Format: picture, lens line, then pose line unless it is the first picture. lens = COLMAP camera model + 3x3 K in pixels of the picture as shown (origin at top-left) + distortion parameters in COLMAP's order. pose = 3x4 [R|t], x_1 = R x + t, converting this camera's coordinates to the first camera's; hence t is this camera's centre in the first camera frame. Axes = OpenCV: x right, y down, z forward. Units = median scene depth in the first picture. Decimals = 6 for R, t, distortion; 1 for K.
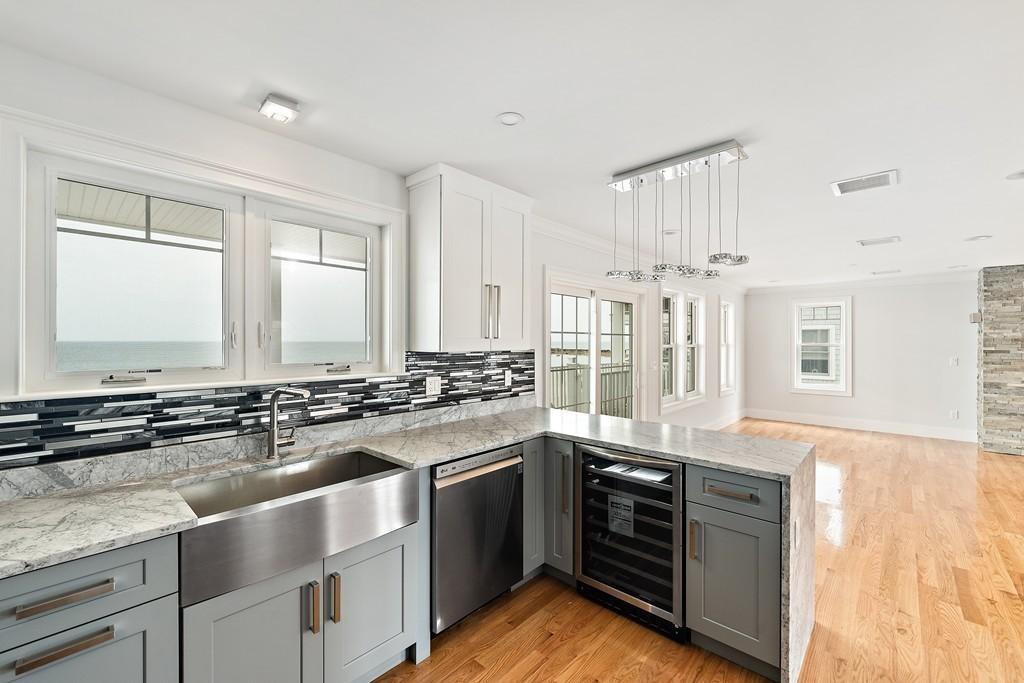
lens RADIAL K [[420.6, 0, 512.0], [0, 420.6, 341.5], [0, 0, 1]] dist [0.003800, 0.000267]
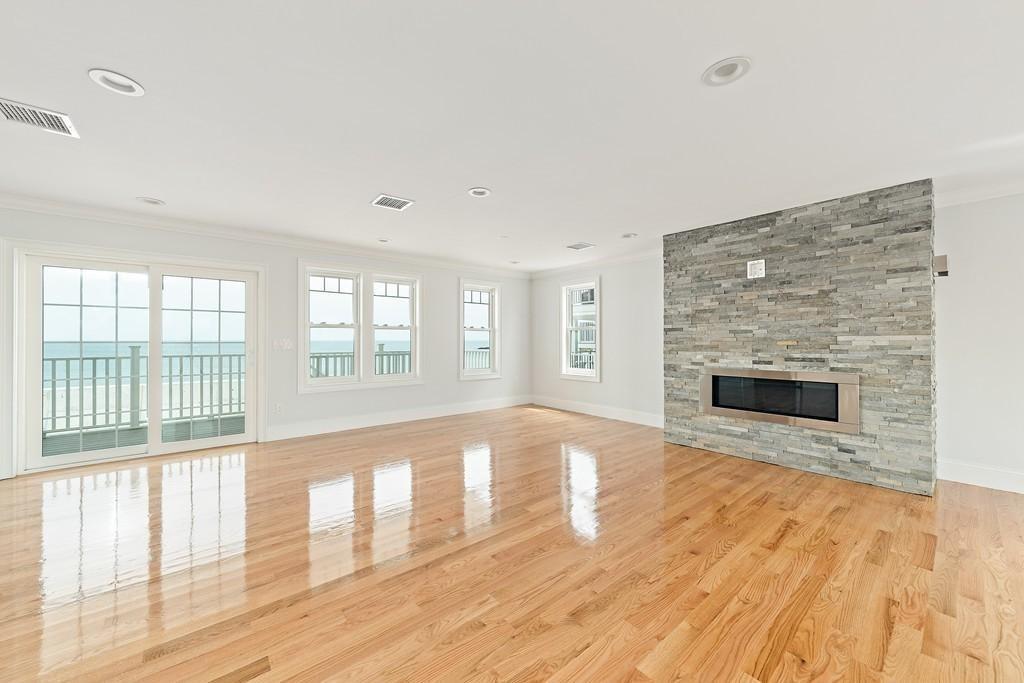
lens RADIAL K [[383.7, 0, 510.8], [0, 383.7, 338.7], [0, 0, 1]] dist [-0.003539, -0.000240]
pose [[0.991856, -0.001494, -0.127355, 0.906100], [0.001042, 0.999993, -0.003618, 0.045556], [0.127360, 0.003456, 0.991851, 0.158185]]
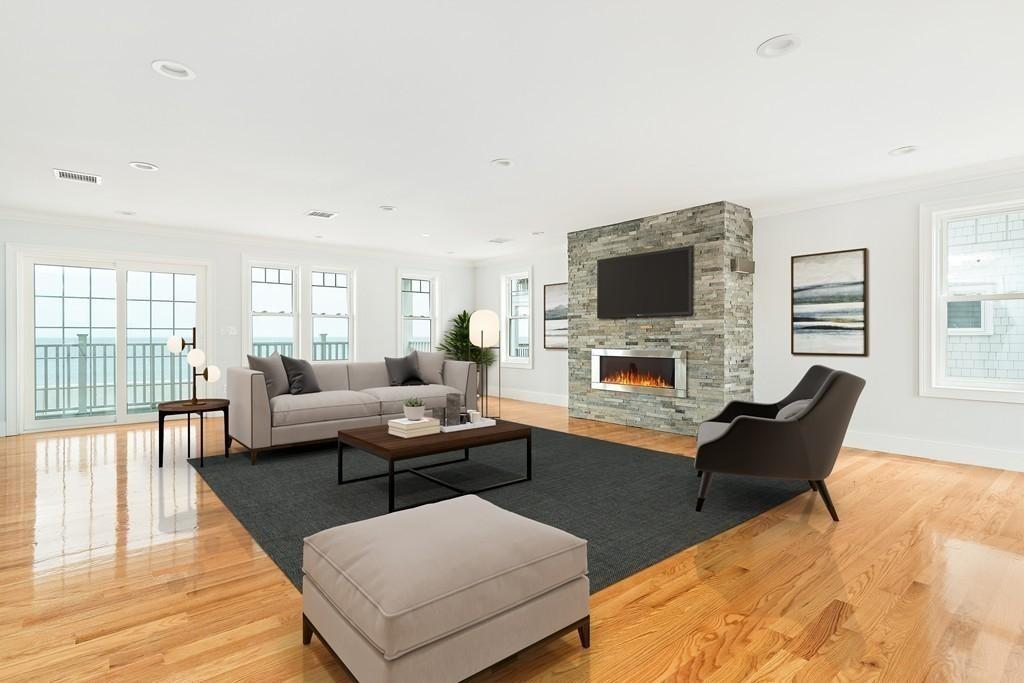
lens RADIAL K [[512.2, 0, 510.4], [0, 512.2, 338.6], [0, 0, 1]] dist [0.001481, 0.000103]
pose [[0.991939, -0.001877, -0.126702, 1.143447], [0.002565, 0.999983, 0.005265, 0.068786], [0.126690, -0.005548, 0.991927, -0.224371]]
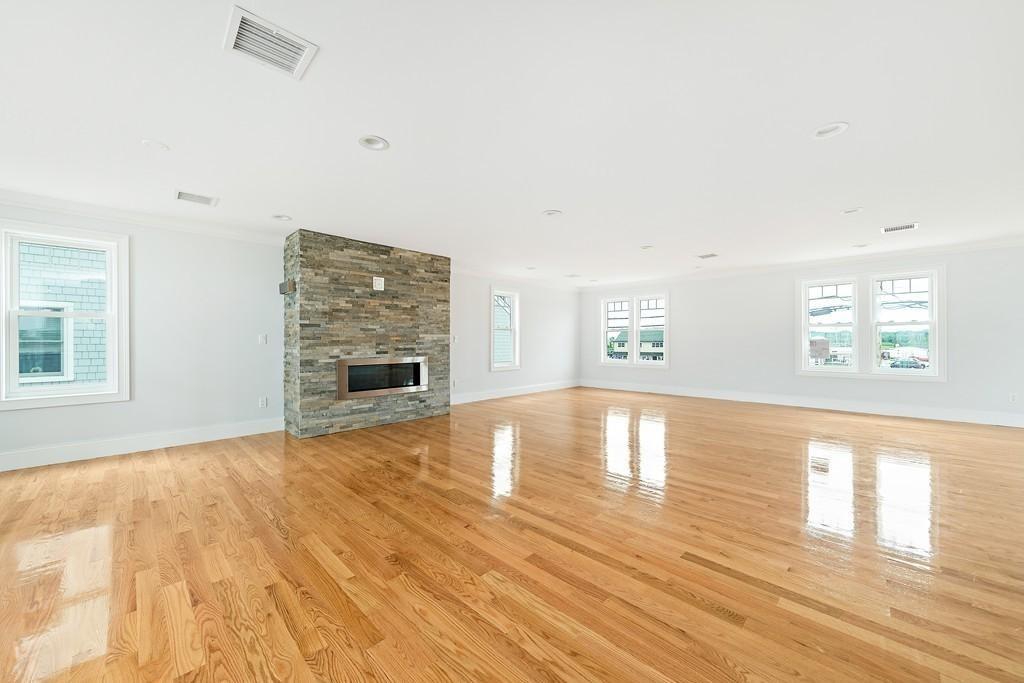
lens RADIAL K [[379.9, 0, 512.0], [0, 379.9, 341.5], [0, 0, 1]] dist [-0.002688, -0.000284]
pose [[0.033616, -0.001345, 0.999434, 0.349657], [0.002191, 0.999997, 0.001272, 0.058209], [-0.999432, 0.002147, 0.033619, 0.540749]]
